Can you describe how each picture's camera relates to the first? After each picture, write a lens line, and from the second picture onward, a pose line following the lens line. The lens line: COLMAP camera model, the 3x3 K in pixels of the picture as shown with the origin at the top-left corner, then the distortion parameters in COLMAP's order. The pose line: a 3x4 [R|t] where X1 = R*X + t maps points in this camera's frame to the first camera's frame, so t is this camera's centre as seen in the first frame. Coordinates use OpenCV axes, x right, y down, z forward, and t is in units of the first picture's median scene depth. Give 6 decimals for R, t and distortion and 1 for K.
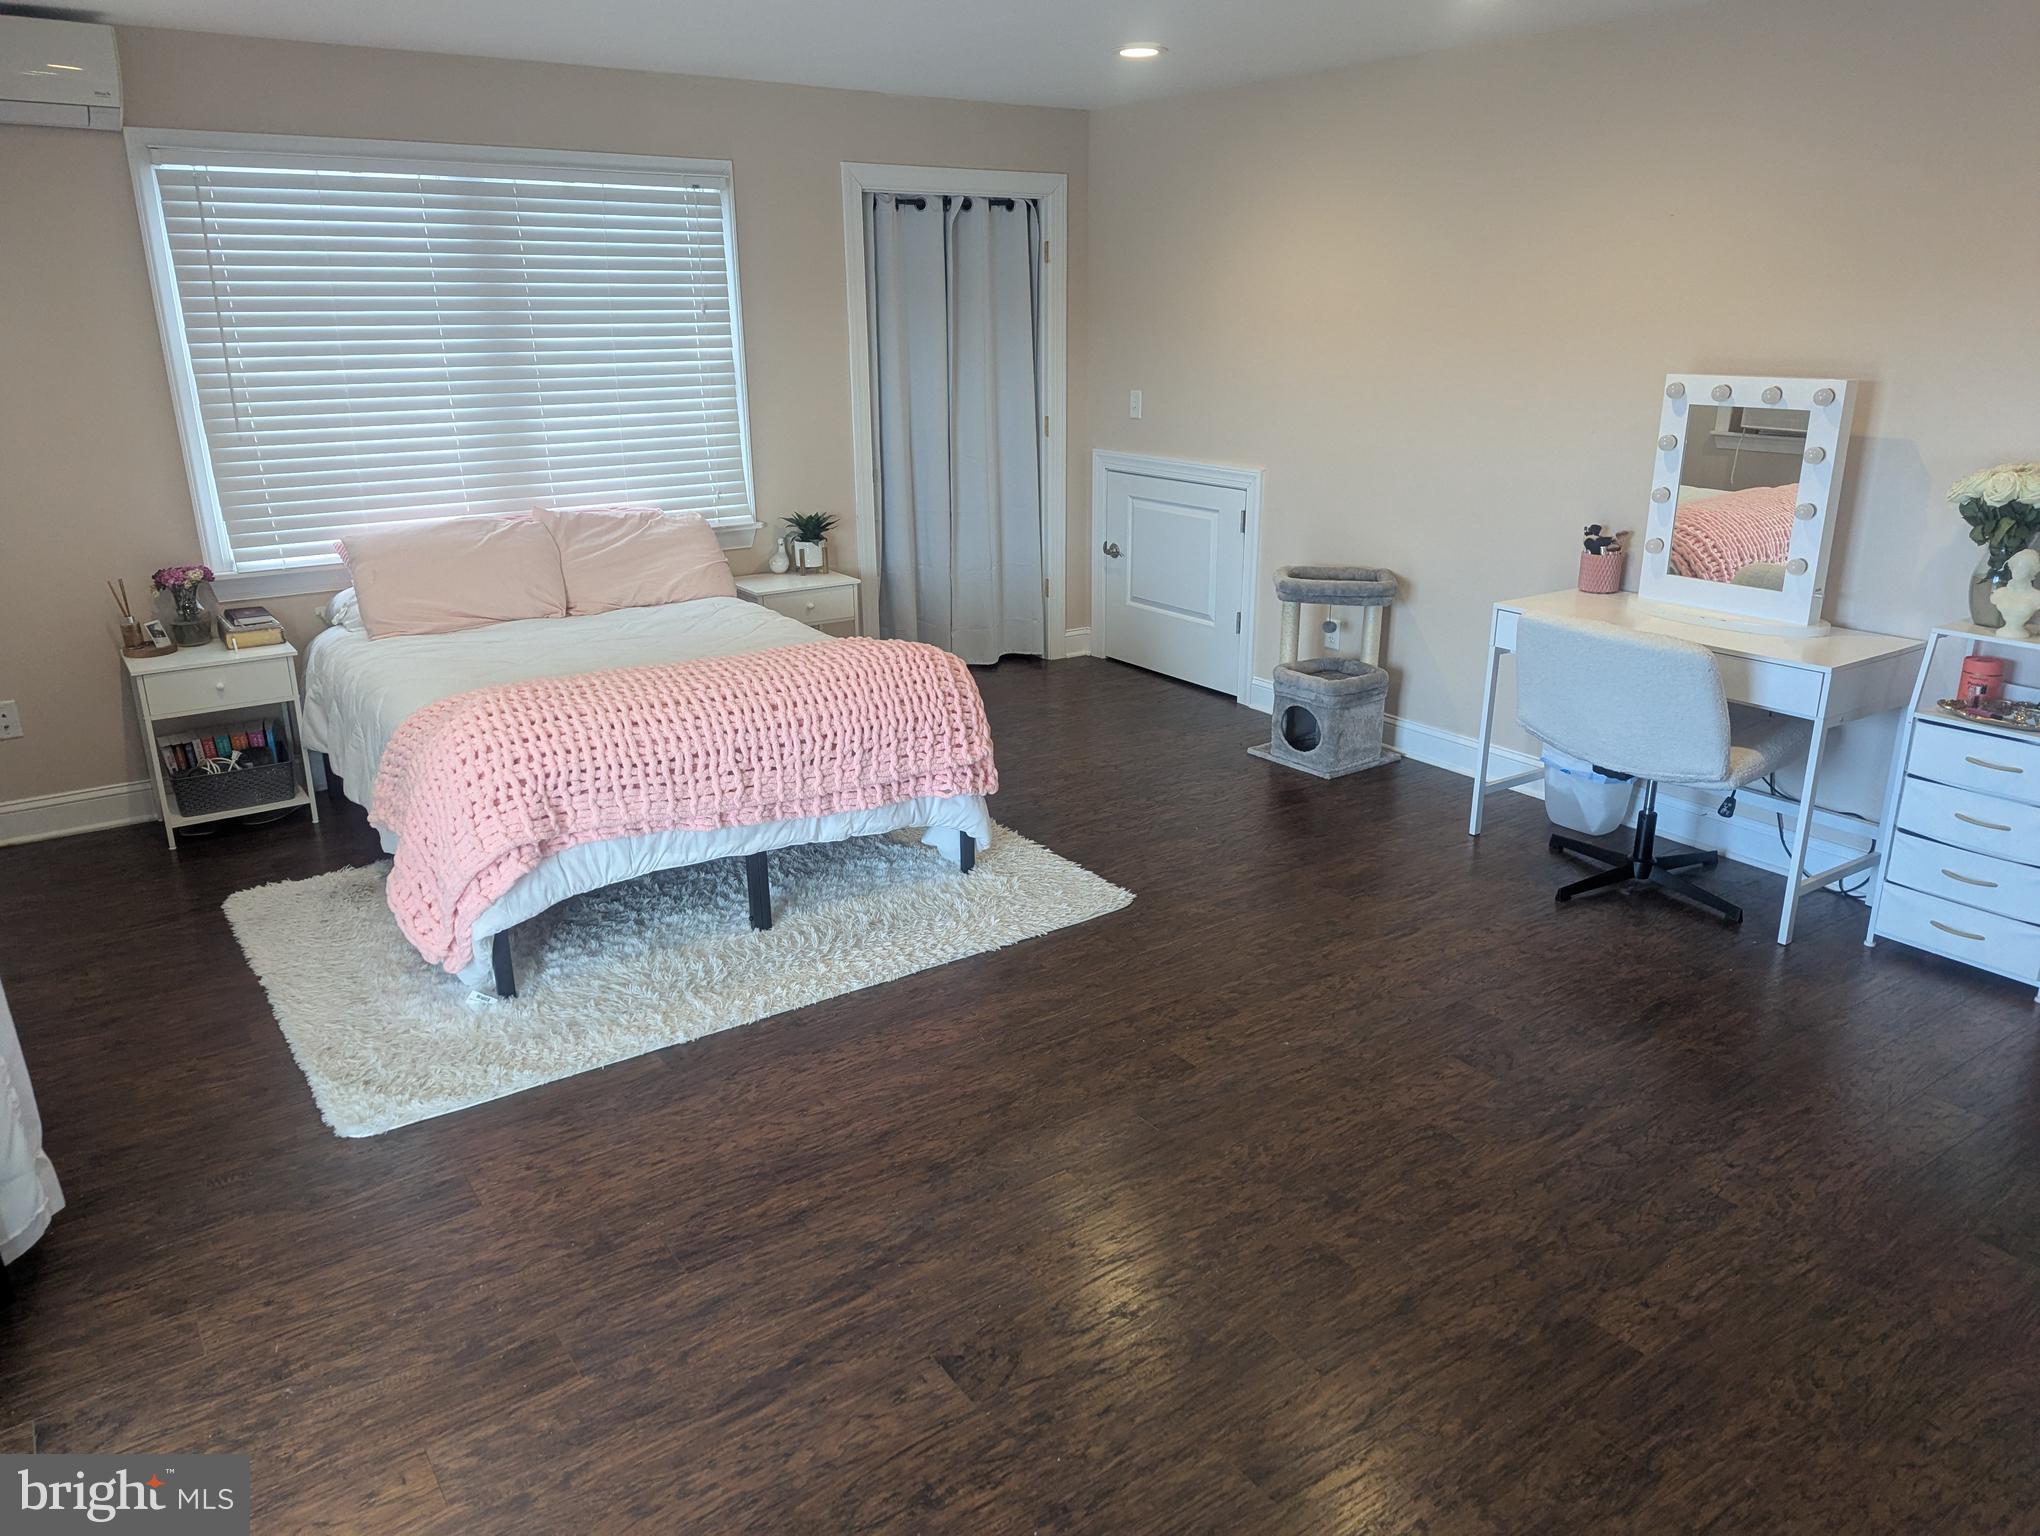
lens RADIAL K [[1432.5, 0, 1014.7], [0, 1432.5, 748.9], [0, 0, 1]] dist [0.049137, -0.023909]
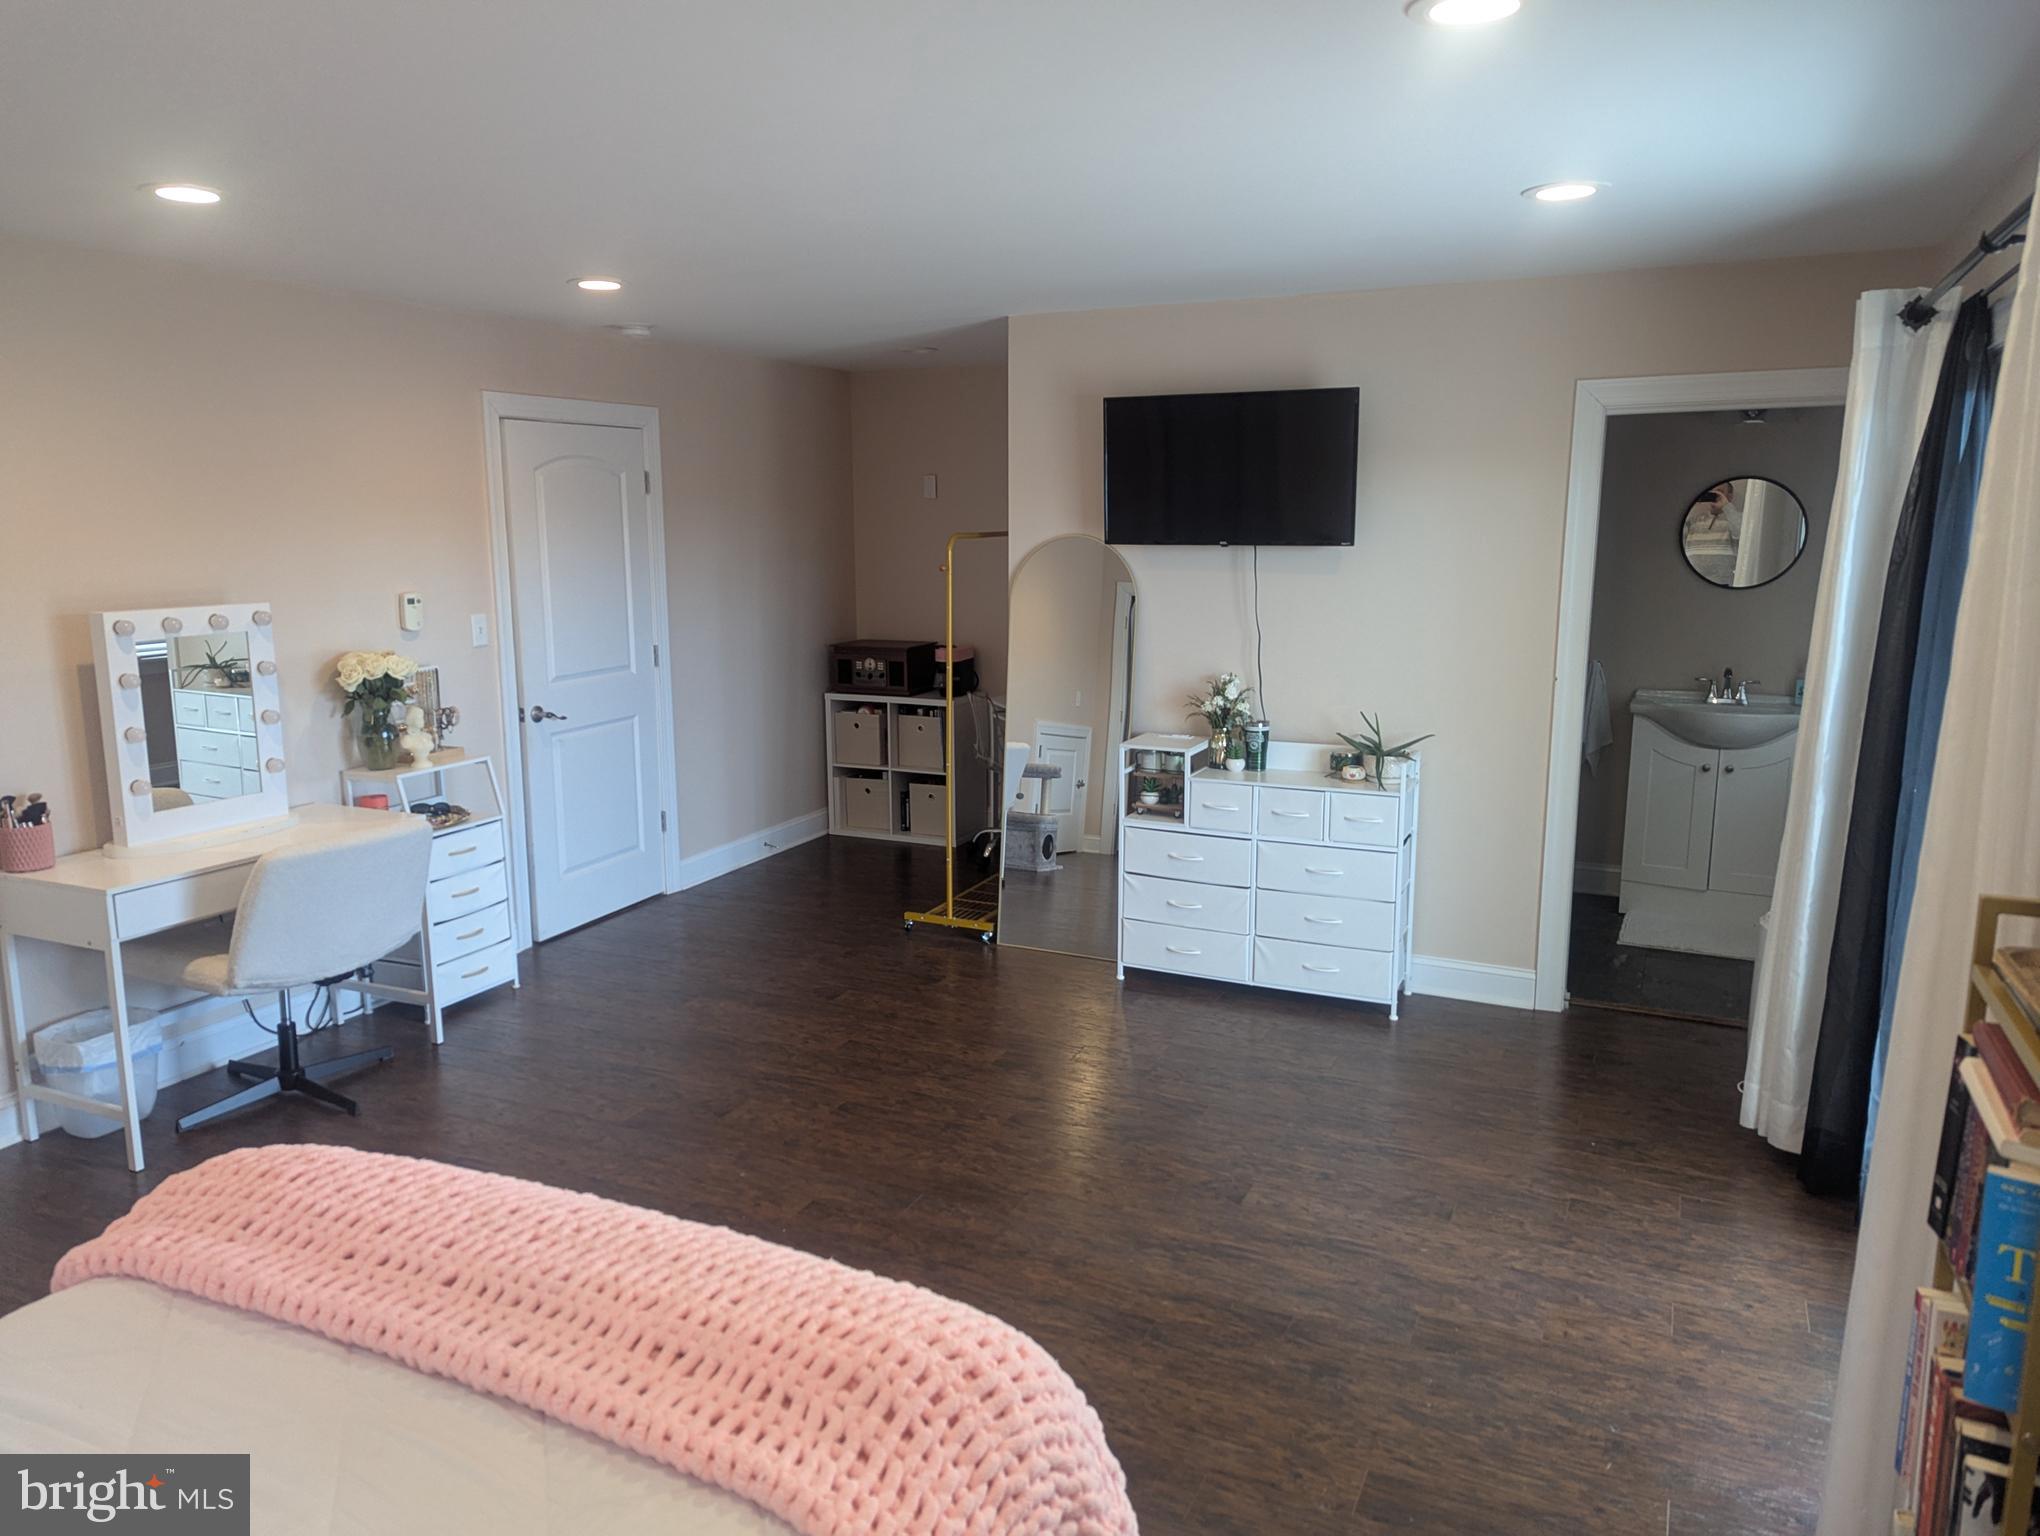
lens RADIAL K [[1432.5, 0, 1017.3], [0, 1432.5, 770.2], [0, 0, 1]] dist [0.049137, -0.023909]
pose [[-0.497469, -0.148447, 0.854686, -0.628353], [0.274150, 0.907851, 0.317250, -0.286538], [-0.823022, 0.392135, -0.410931, 0.887819]]
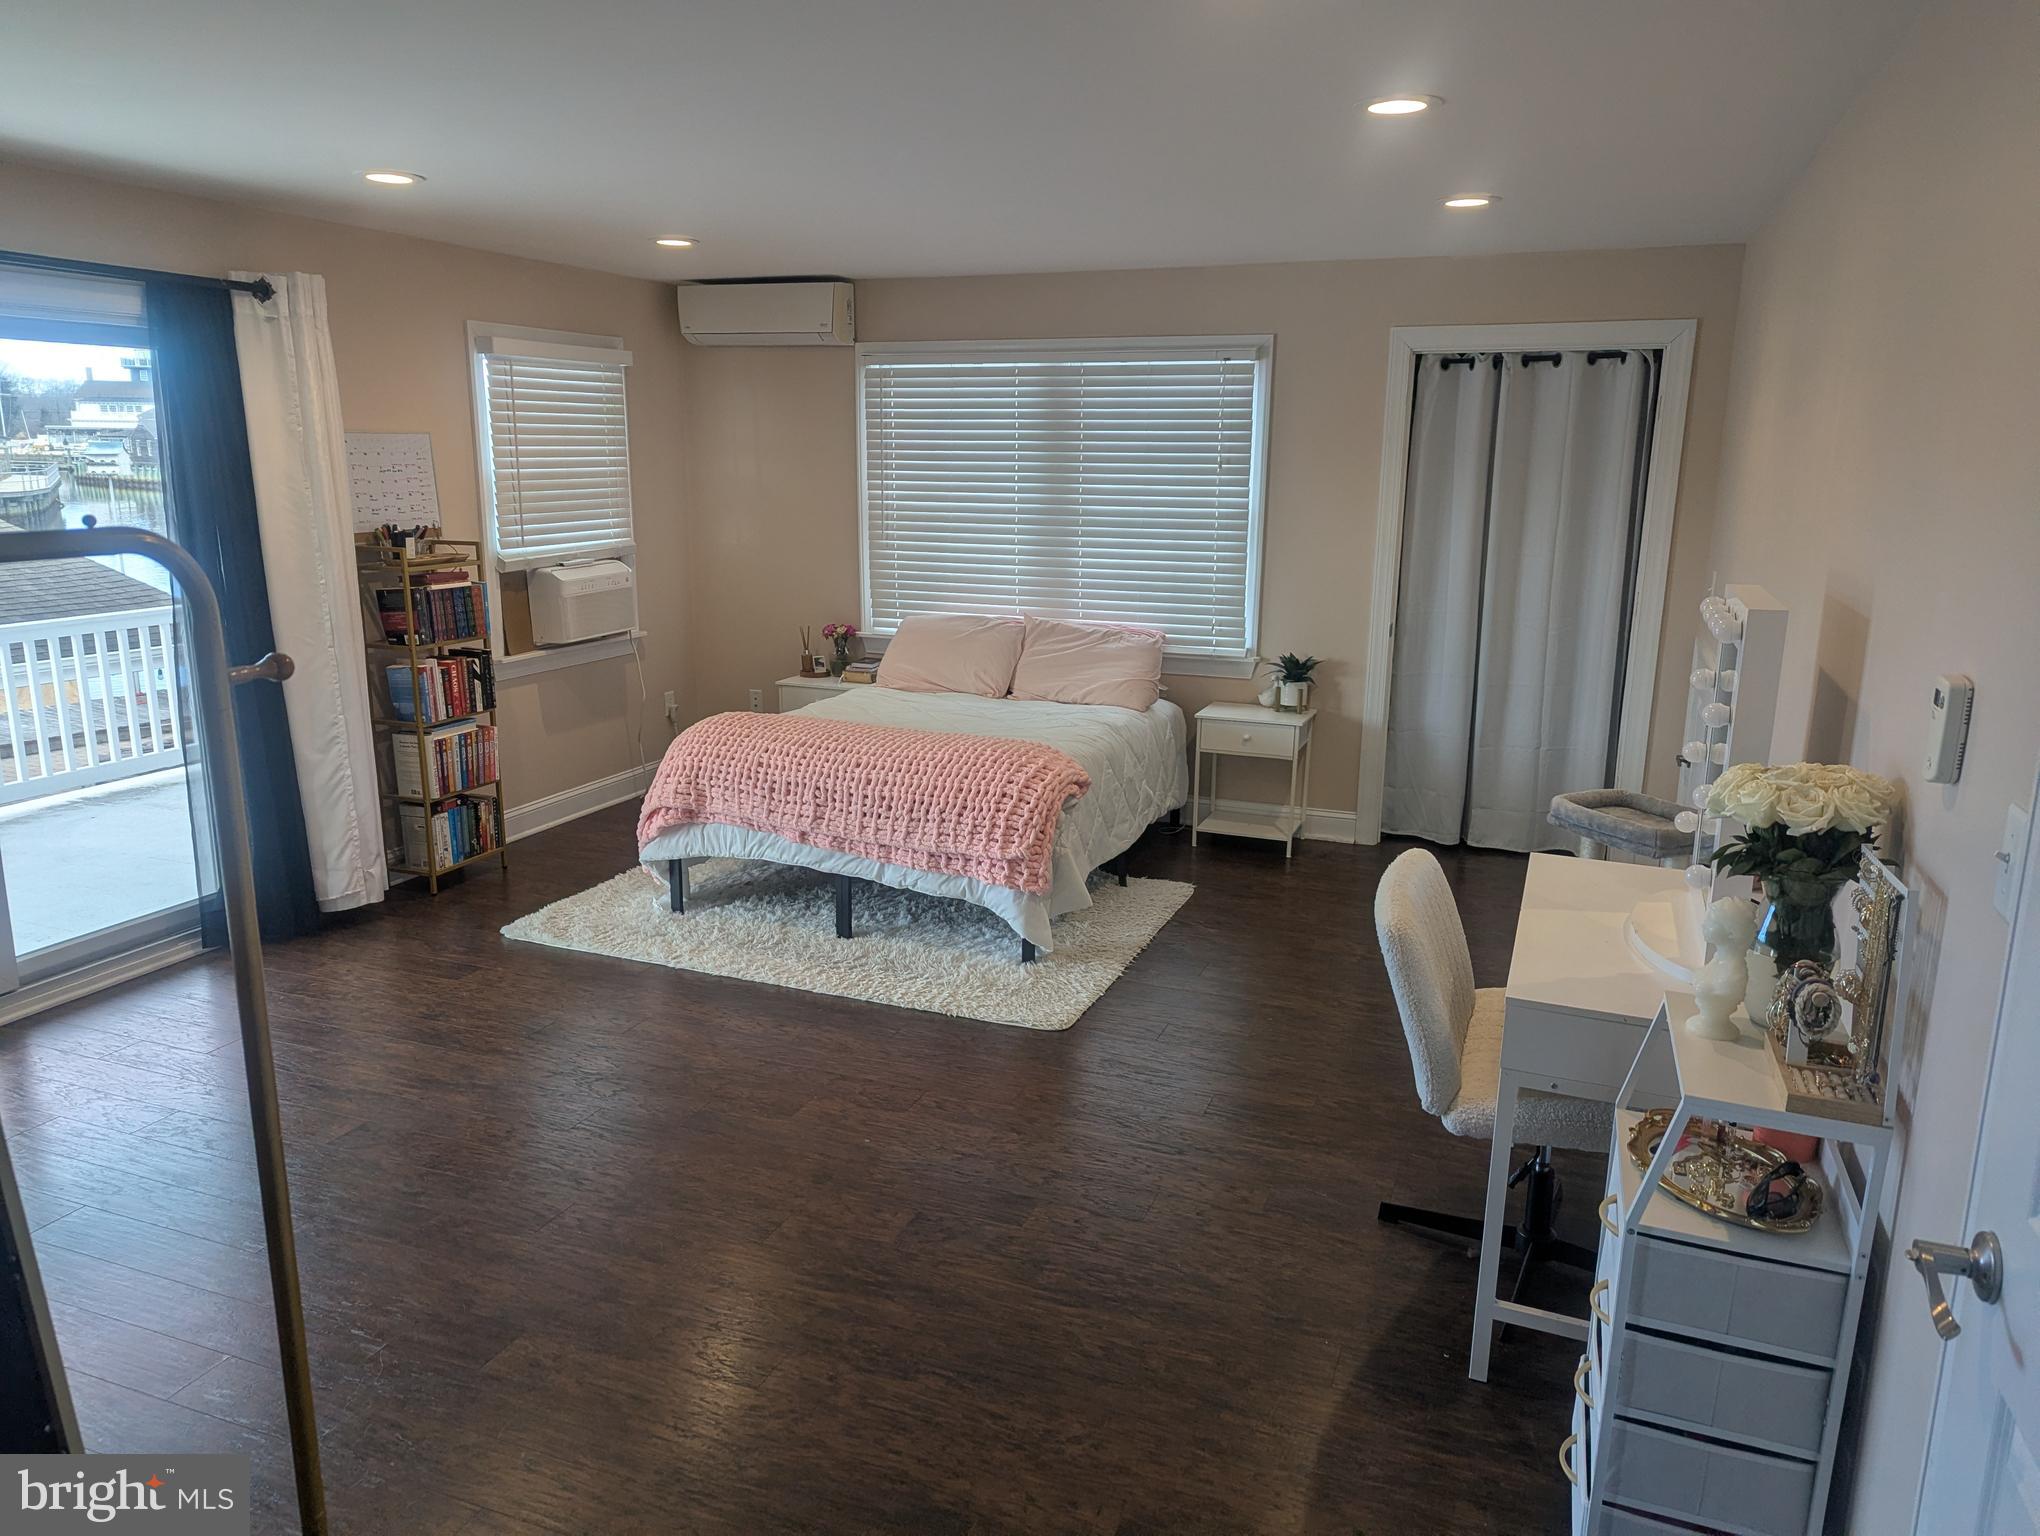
lens RADIAL K [[1432.5, 0, 1010.7], [0, 1432.5, 783.6], [0, 0, 1]] dist [0.049137, -0.023909]
pose [[0.542822, 0.203996, -0.814696, 0.812428], [-0.266360, 0.961789, 0.063354, -0.111708], [0.796490, 0.182613, 0.576417, 0.322559]]
